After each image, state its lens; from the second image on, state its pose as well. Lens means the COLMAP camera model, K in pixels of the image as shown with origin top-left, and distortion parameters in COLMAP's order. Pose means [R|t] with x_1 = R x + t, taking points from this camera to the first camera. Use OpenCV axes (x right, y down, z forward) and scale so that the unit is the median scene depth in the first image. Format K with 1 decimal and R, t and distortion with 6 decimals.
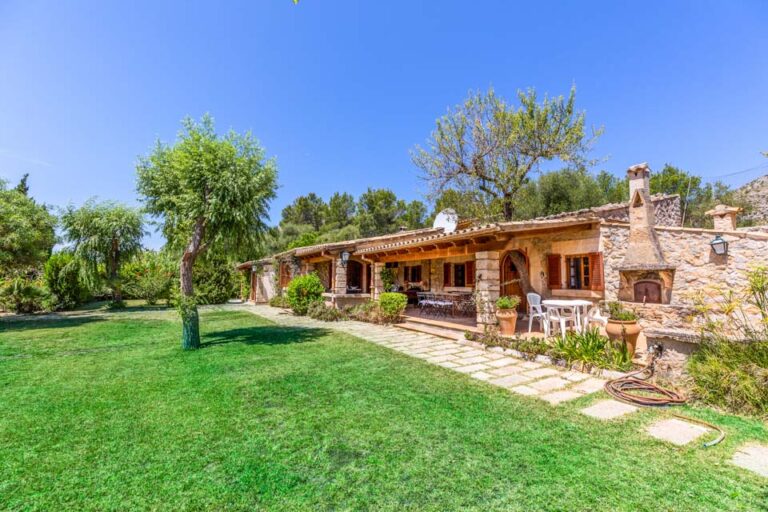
lens RADIAL K [[340.3, 0, 384.0], [0, 340.3, 256.0], [0, 0, 1]] dist [0.012807, -0.000035]
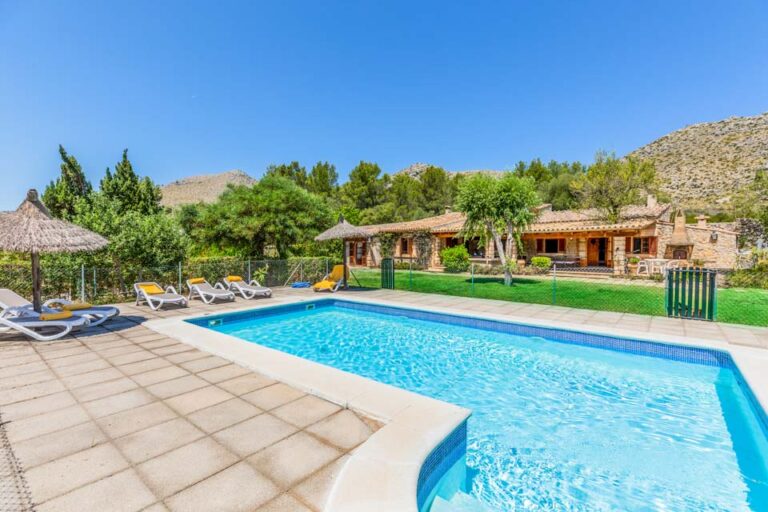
lens RADIAL K [[349.2, 0, 384.0], [0, 349.2, 256.0], [0, 0, 1]] dist [0.015234, 0.000262]
pose [[0.967736, -0.016257, 0.251443, -1.530341], [-0.009873, 0.994703, 0.102311, -0.094608], [-0.251774, -0.101493, 0.962449, -0.677930]]
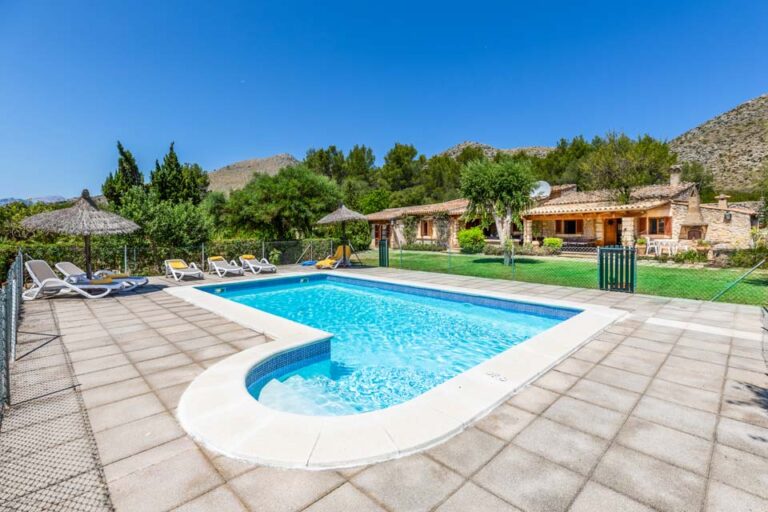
lens RADIAL K [[359.6, 0, 396.8], [0, 359.6, 235.8], [0, 0, 1]] dist [0.014555, 0.000032]
pose [[0.987196, -0.018868, 0.158395, -1.362100], [0.003600, 0.995362, 0.096134, -0.111619], [-0.159474, -0.094333, 0.982685, -0.913387]]
